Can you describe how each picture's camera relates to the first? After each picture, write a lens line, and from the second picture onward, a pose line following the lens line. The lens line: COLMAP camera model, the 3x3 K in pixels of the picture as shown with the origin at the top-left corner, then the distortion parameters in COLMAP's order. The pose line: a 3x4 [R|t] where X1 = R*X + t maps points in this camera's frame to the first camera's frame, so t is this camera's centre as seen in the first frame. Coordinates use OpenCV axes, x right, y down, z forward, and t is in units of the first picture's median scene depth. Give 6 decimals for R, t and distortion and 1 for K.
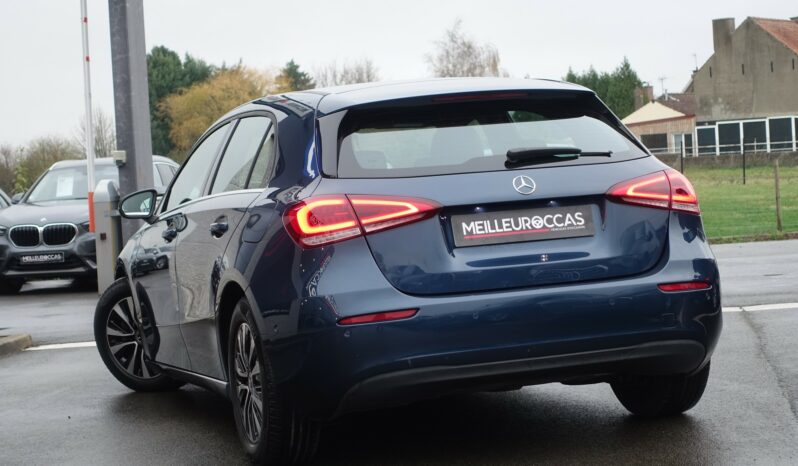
lens RADIAL K [[2563.1, 0, 399.0], [0, 2563.1, 233.0], [0, 0, 1]] dist [-0.146674, 1.373931]
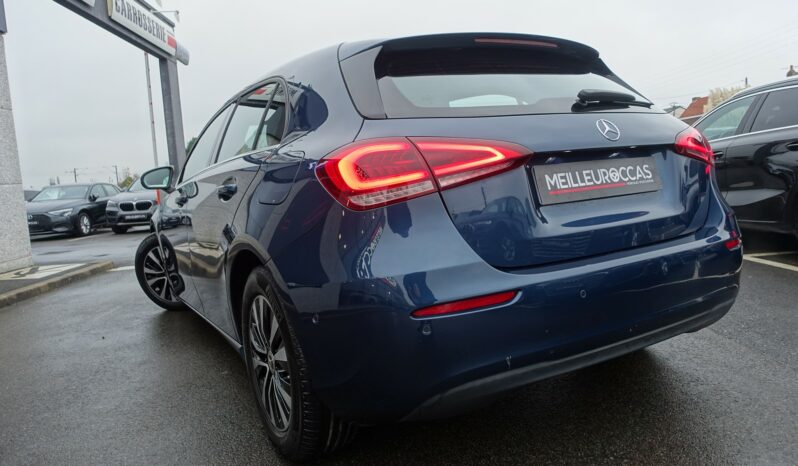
lens RADIAL K [[626.0, 0, 417.4], [0, 626.0, 241.2], [0, 0, 1]] dist [-0.002880, 0.000814]
pose [[0.971971, -0.029553, 0.233236, -0.059313], [0.015811, 0.998039, 0.060571, 0.004173], [-0.234568, -0.055185, 0.970532, 0.796456]]
